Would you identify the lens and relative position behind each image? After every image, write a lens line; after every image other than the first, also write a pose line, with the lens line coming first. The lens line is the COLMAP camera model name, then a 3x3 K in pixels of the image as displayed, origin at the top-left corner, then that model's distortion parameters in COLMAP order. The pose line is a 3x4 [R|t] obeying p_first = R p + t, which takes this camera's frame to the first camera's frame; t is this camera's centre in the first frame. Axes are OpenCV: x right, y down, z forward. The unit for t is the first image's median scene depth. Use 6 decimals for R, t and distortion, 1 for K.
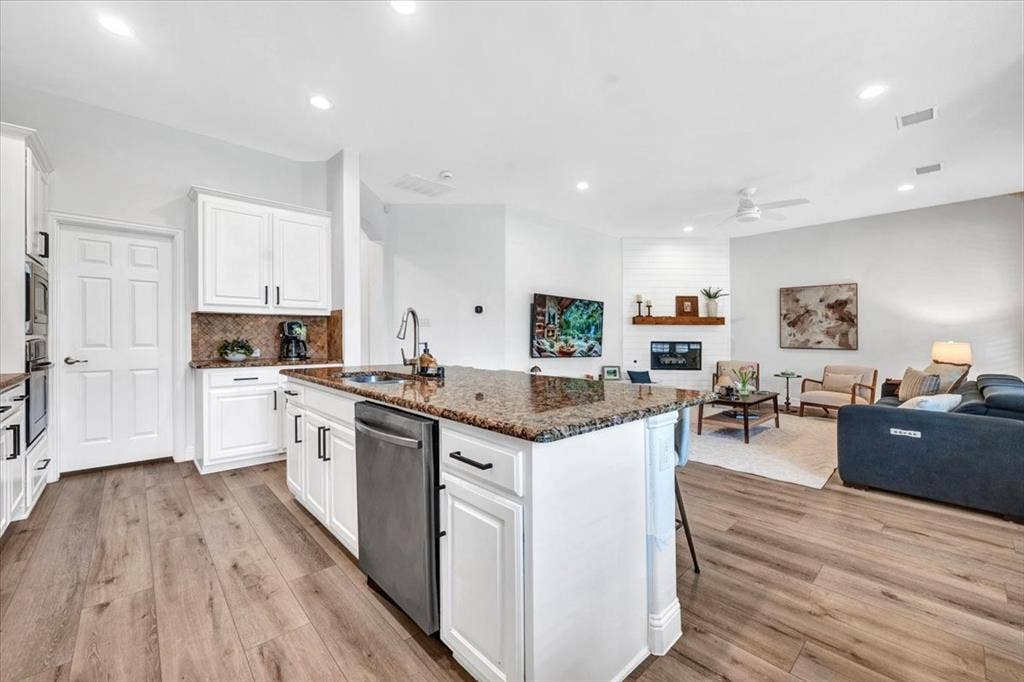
lens RADIAL K [[411.8, 0, 521.4], [0, 411.8, 320.6], [0, 0, 1]] dist [-0.007230, 0.000388]
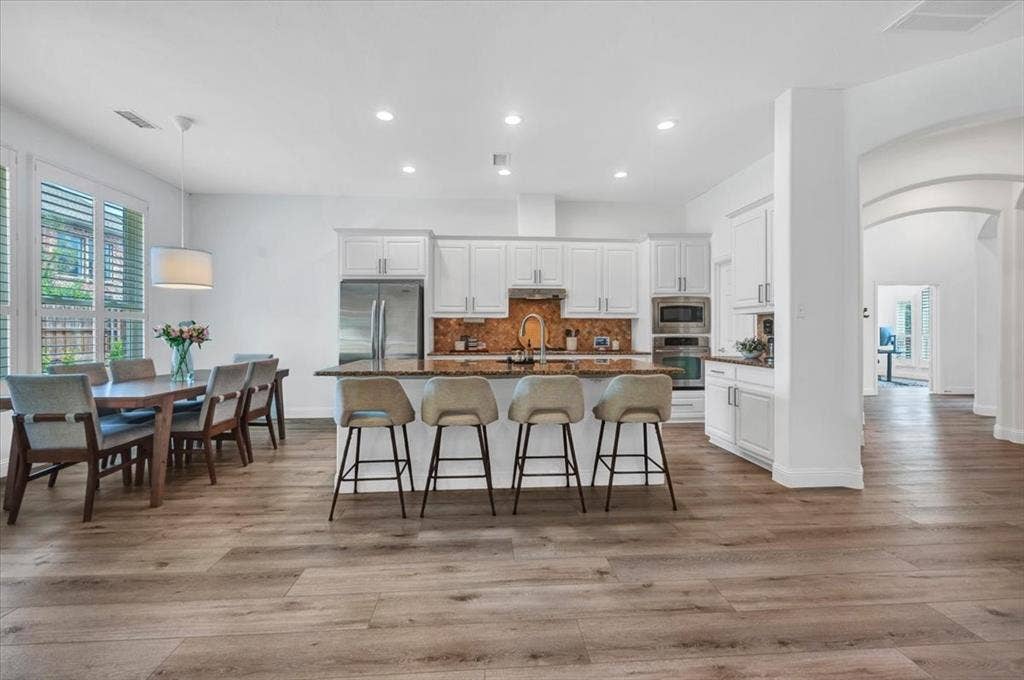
lens RADIAL K [[416.1, 0, 511.5], [0, 416.1, 331.3], [0, 0, 1]] dist [0.000149, -0.000077]
pose [[-0.641318, -0.003986, -0.767265, 0.321475], [0.027117, 0.999244, -0.027856, 0.023403], [0.766796, -0.038670, -0.640725, 0.689409]]
